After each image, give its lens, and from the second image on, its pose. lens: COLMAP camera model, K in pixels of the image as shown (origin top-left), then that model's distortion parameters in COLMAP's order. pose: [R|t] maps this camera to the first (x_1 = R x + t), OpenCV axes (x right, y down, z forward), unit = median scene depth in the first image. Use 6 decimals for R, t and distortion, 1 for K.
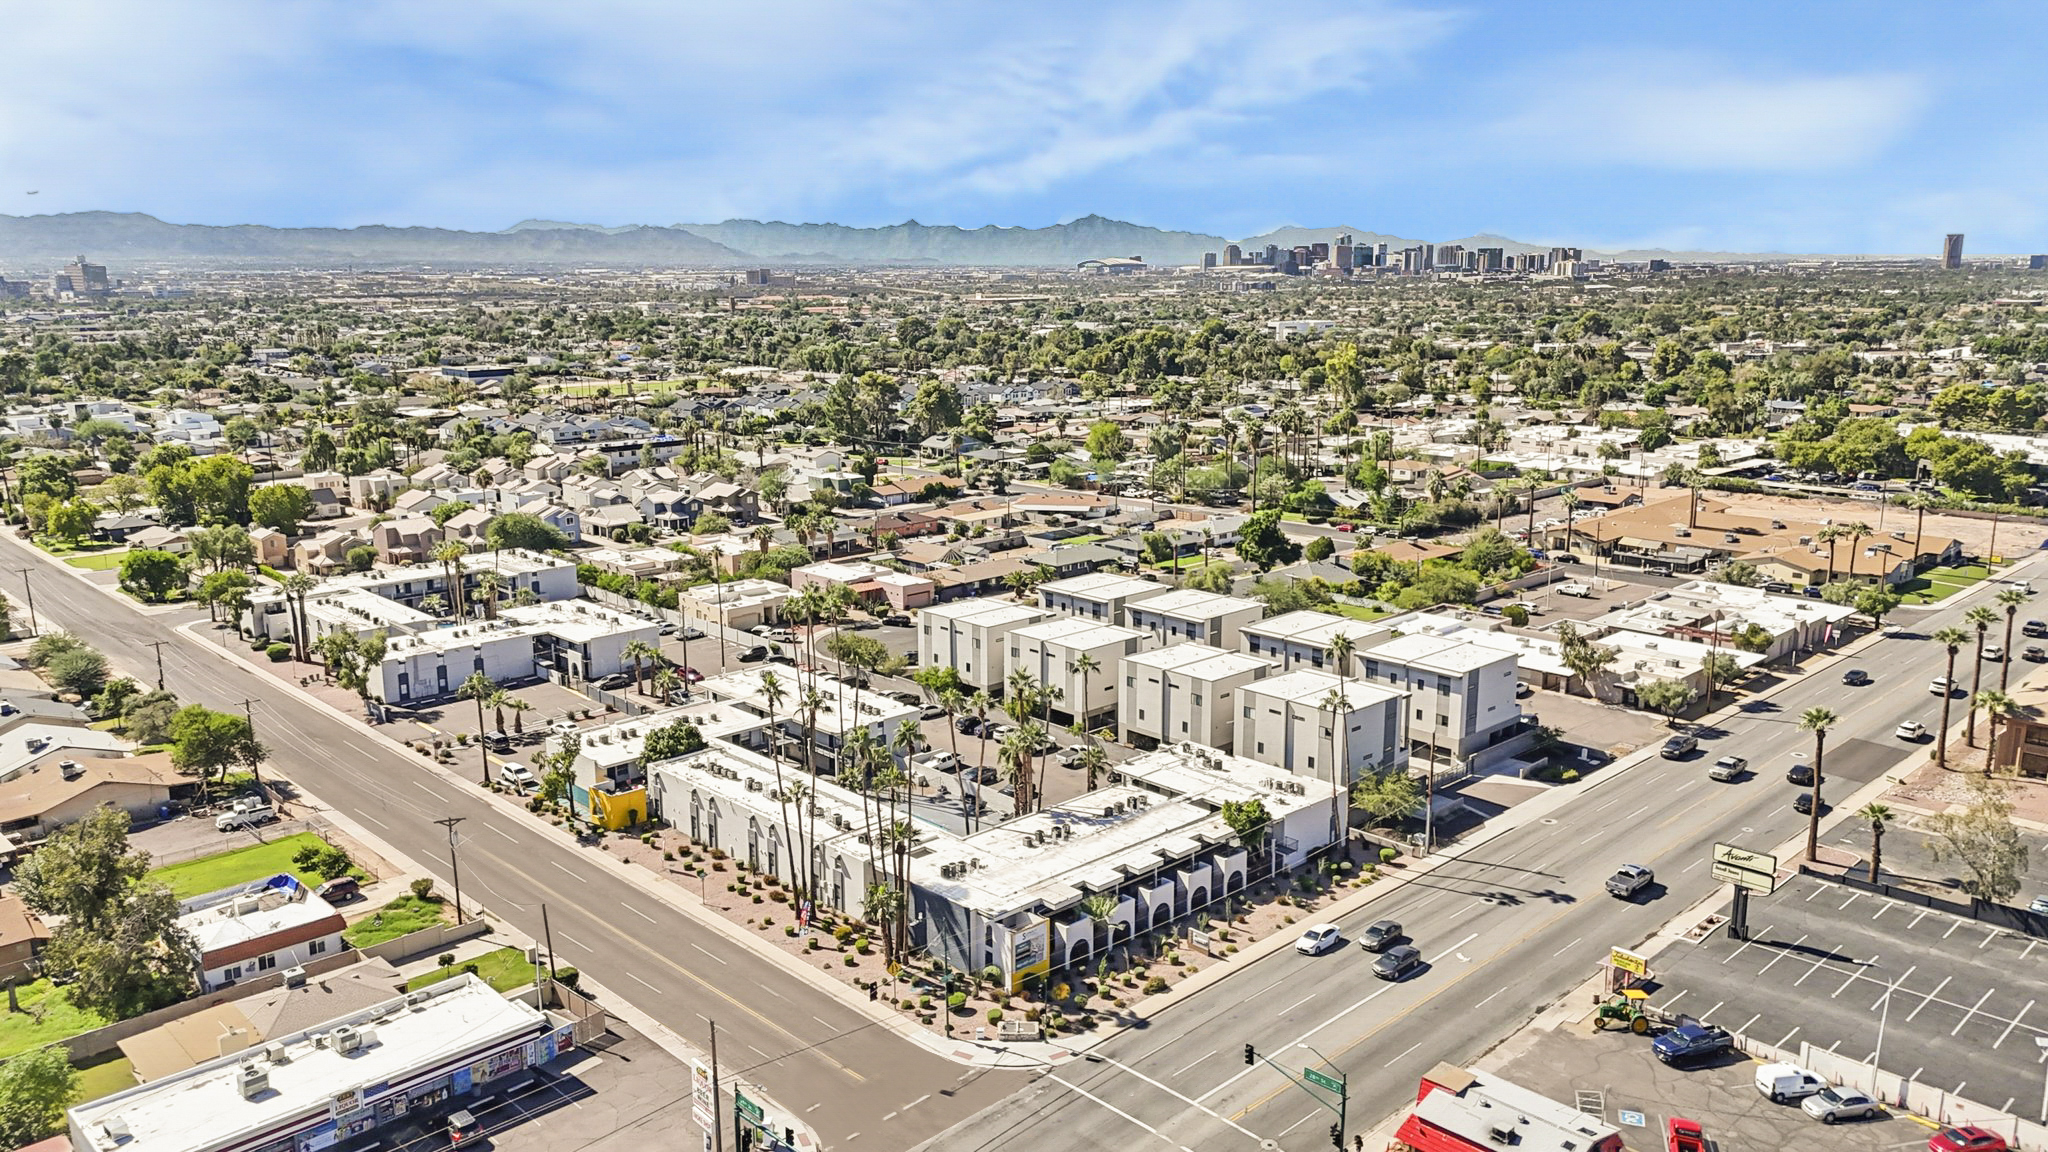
lens RADIAL K [[1506.8, 0, 1019.8], [0, 1506.8, 581.1], [0, 0, 1]] dist [0.074075, -0.065556]
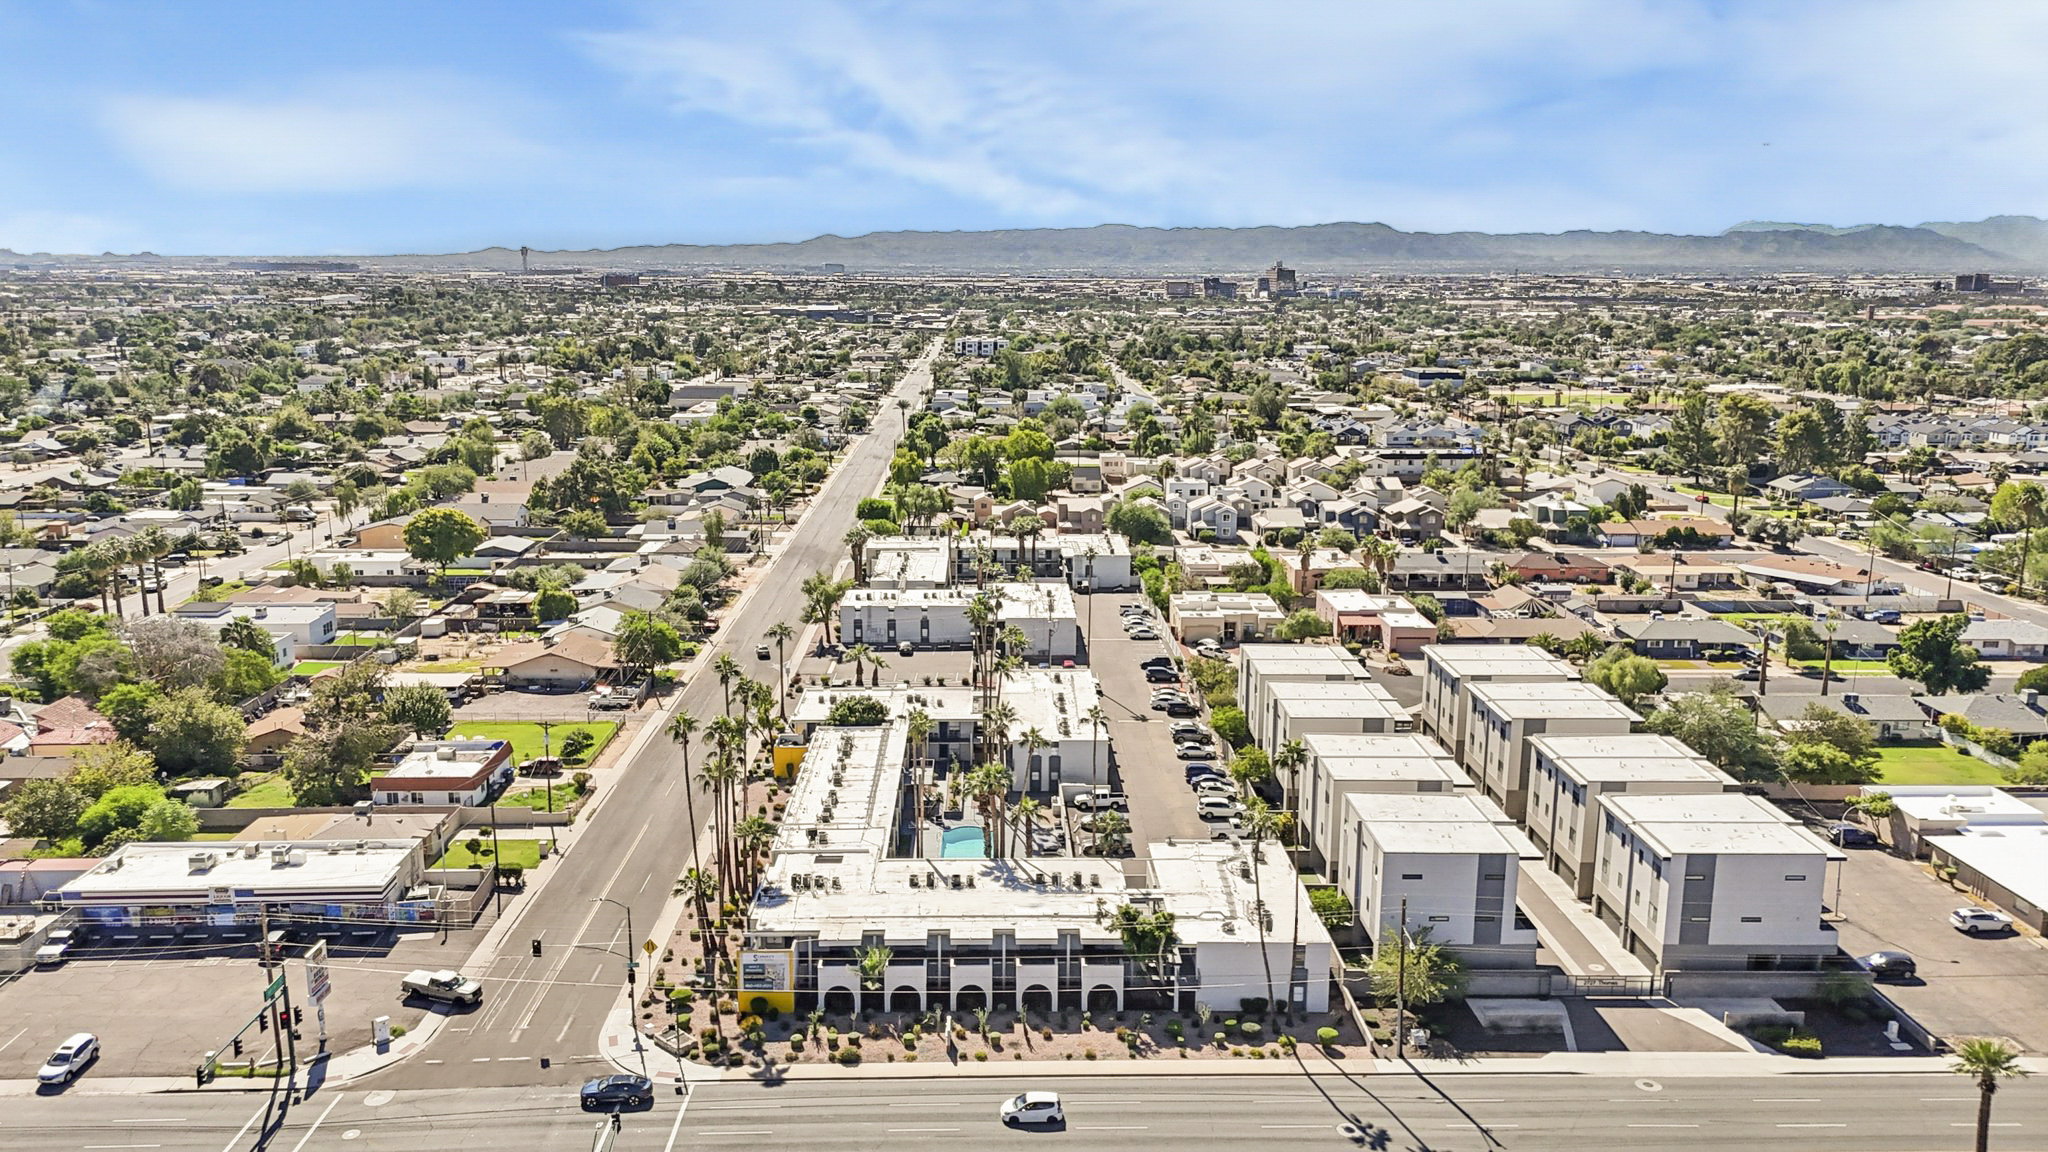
lens RADIAL K [[1506.8, 0, 1017.8], [0, 1506.8, 576.9], [0, 0, 1]] dist [0.074075, -0.065556]
pose [[0.738481, 0.145798, -0.658322, 0.435294], [-0.148939, 0.987498, 0.051626, -0.048721], [0.657619, 0.059925, 0.750964, 0.215880]]
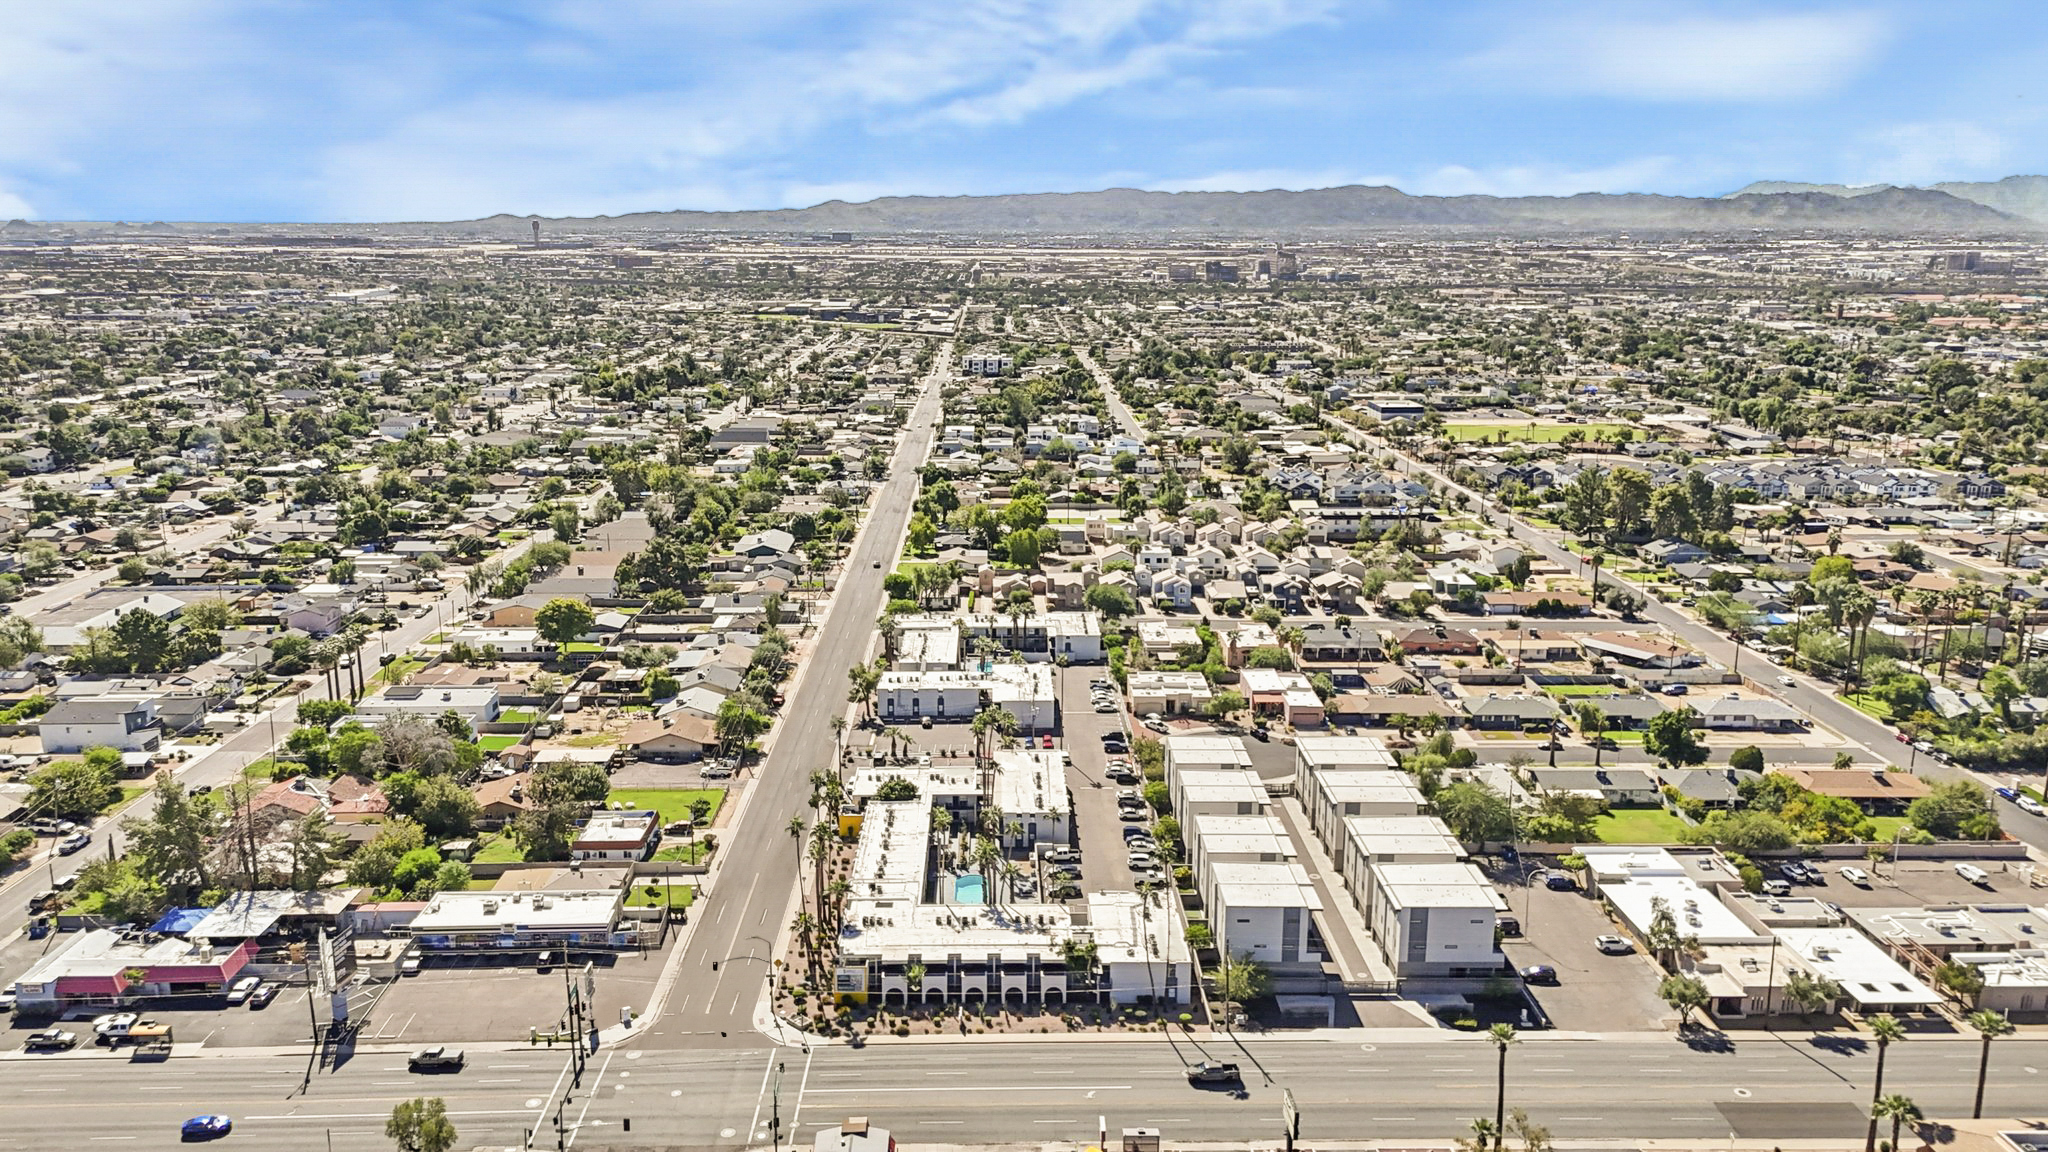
lens RADIAL K [[1506.8, 0, 1016.6], [0, 1506.8, 574.7], [0, 0, 1]] dist [0.074075, -0.065556]
pose [[0.734842, 0.160151, -0.659059, 0.674924], [-0.147875, 0.986176, 0.074762, -0.196505], [0.661922, 0.042520, 0.748366, -0.064281]]
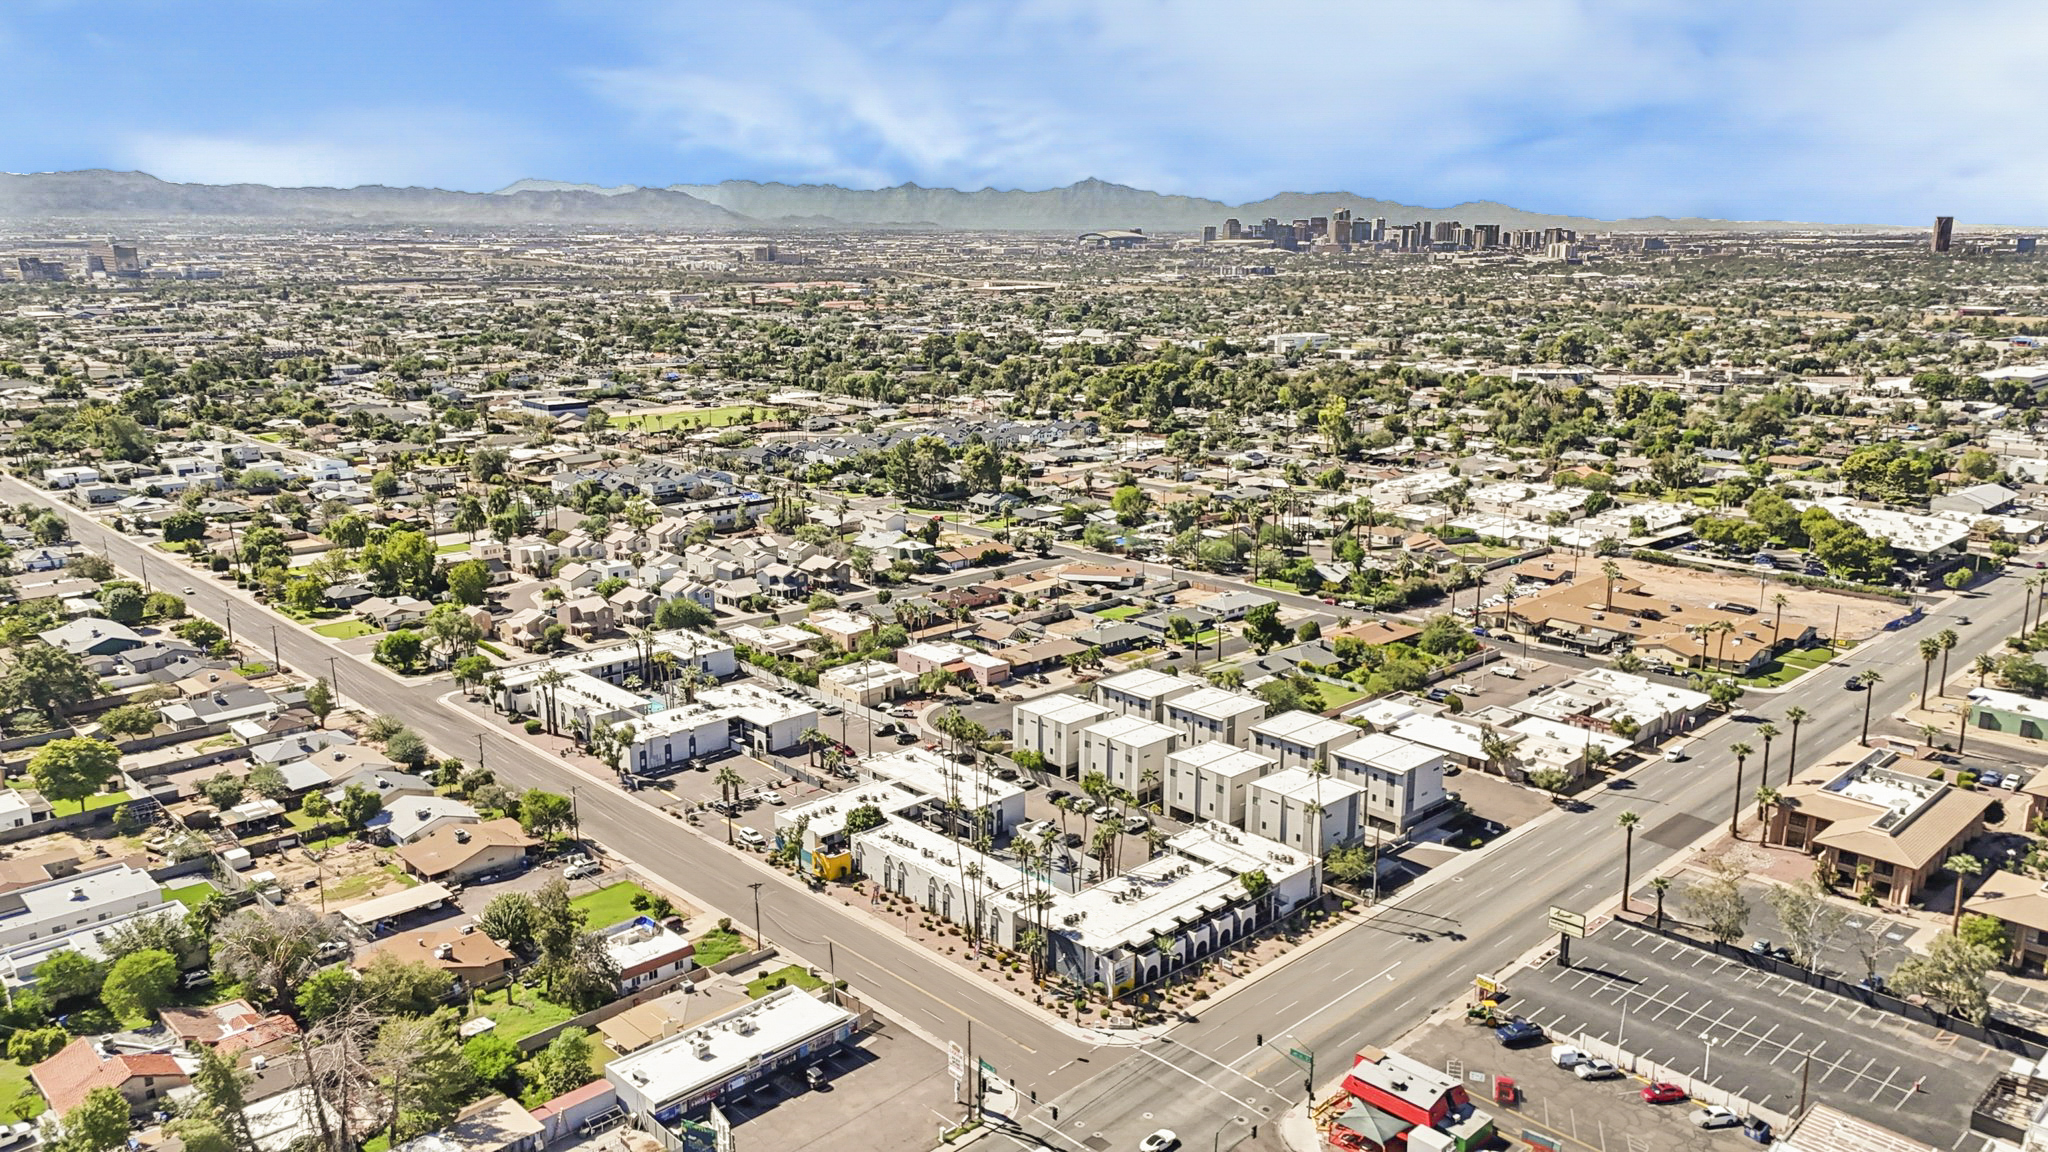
lens RADIAL K [[1506.8, 0, 1017.4], [0, 1506.8, 569.4], [0, 0, 1]] dist [0.074075, -0.065556]
pose [[0.999976, 0.006782, 0.001318, -0.067374], [-0.006804, 0.999831, 0.017088, -0.130139], [-0.001202, -0.017097, 0.999853, -0.373329]]
